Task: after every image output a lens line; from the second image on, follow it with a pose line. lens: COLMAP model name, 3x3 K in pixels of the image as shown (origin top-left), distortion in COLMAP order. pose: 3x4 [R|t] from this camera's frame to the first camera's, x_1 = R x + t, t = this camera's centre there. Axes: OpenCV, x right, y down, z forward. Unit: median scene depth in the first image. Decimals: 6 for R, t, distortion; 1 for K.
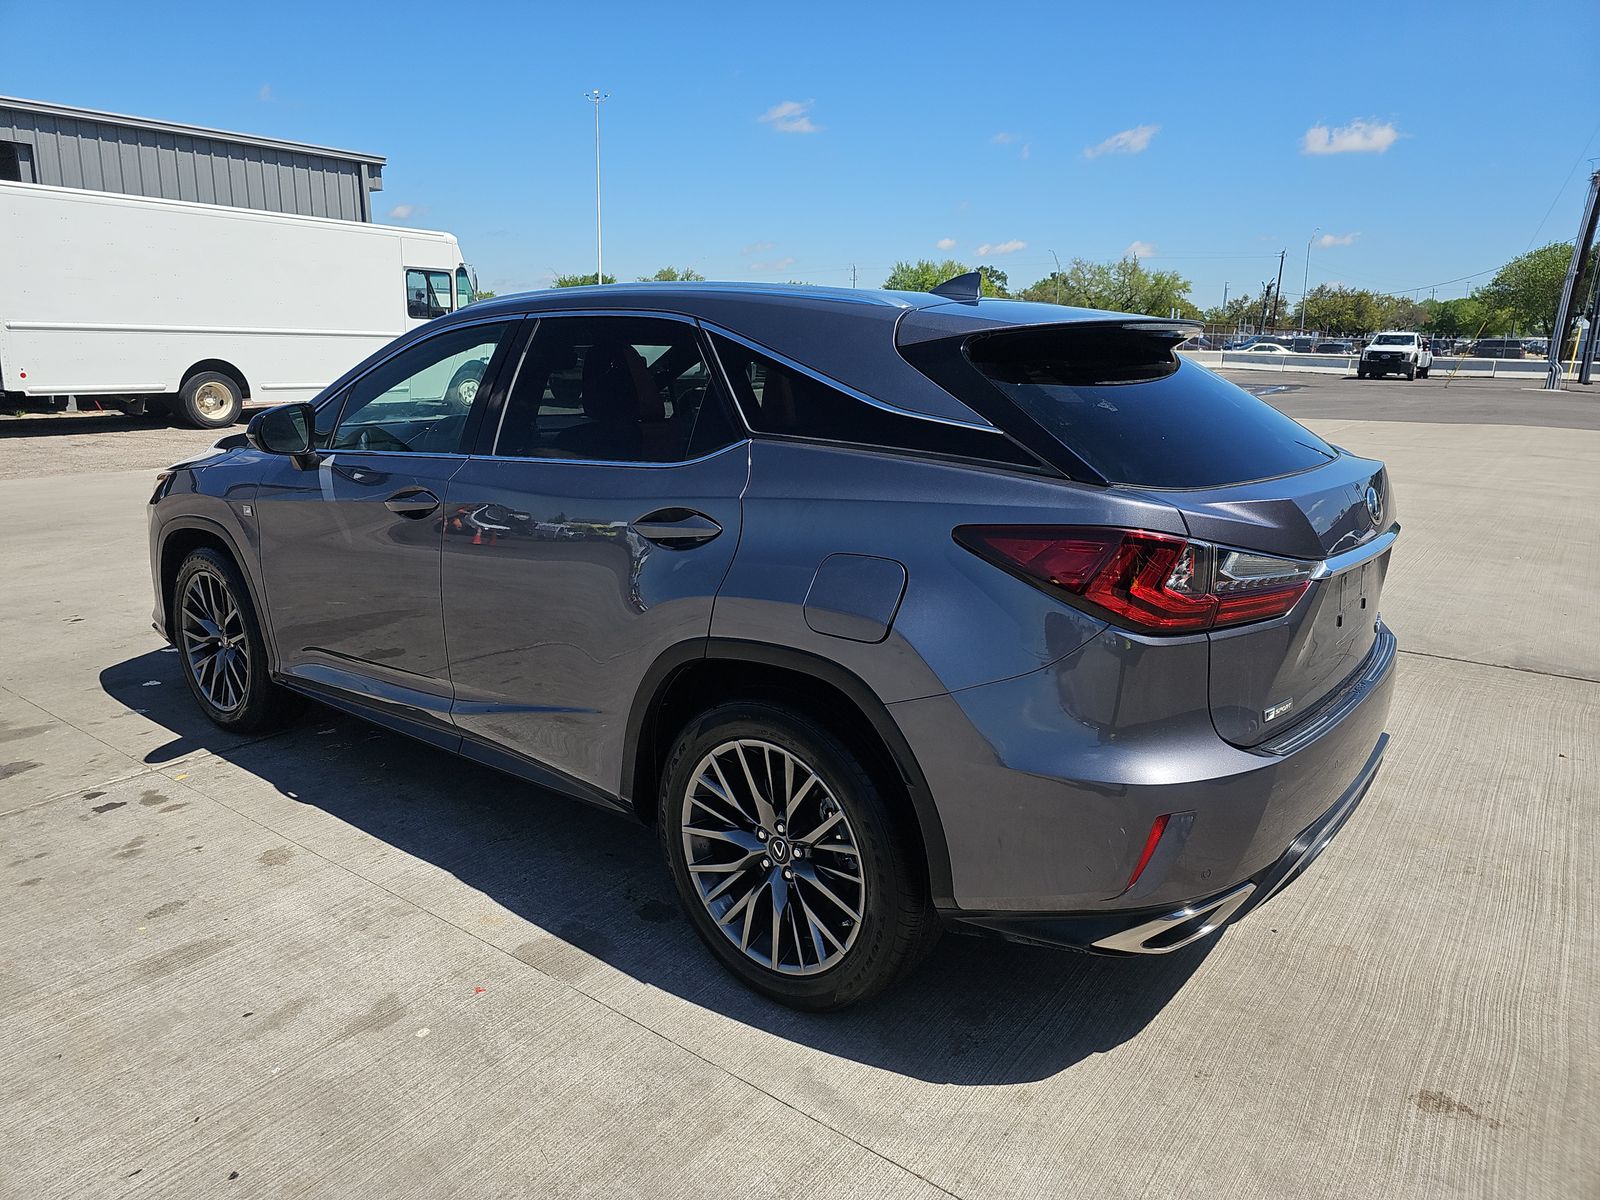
lens RADIAL K [[1074.3, 0, 800.0], [0, 1074.3, 600.0], [0, 0, 1]] dist [0.046377, -0.042783]
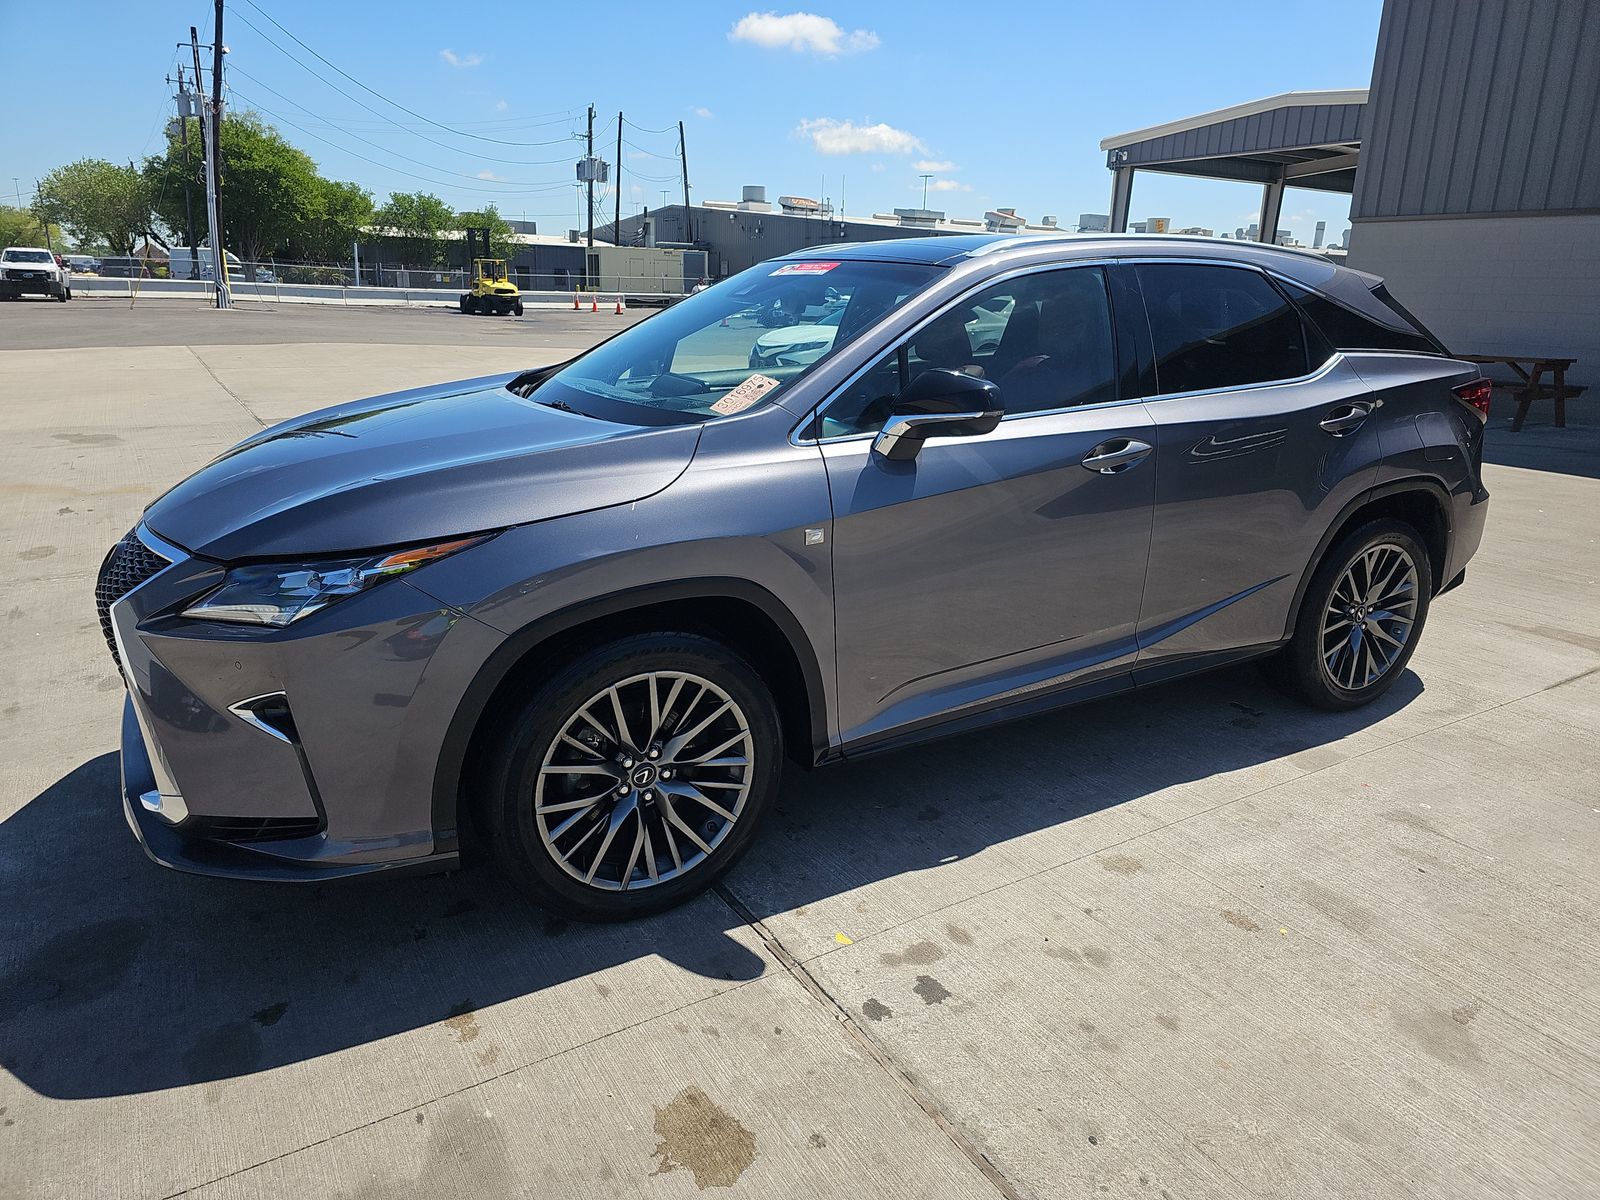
lens RADIAL K [[1074.3, 0, 800.0], [0, 1074.3, 600.0], [0, 0, 1]] dist [0.046377, -0.042783]
pose [[0.344450, -0.267584, 0.899863, -0.130128], [0.202233, 0.957165, 0.207212, -0.021522], [-0.916764, 0.110608, 0.383810, 0.085058]]
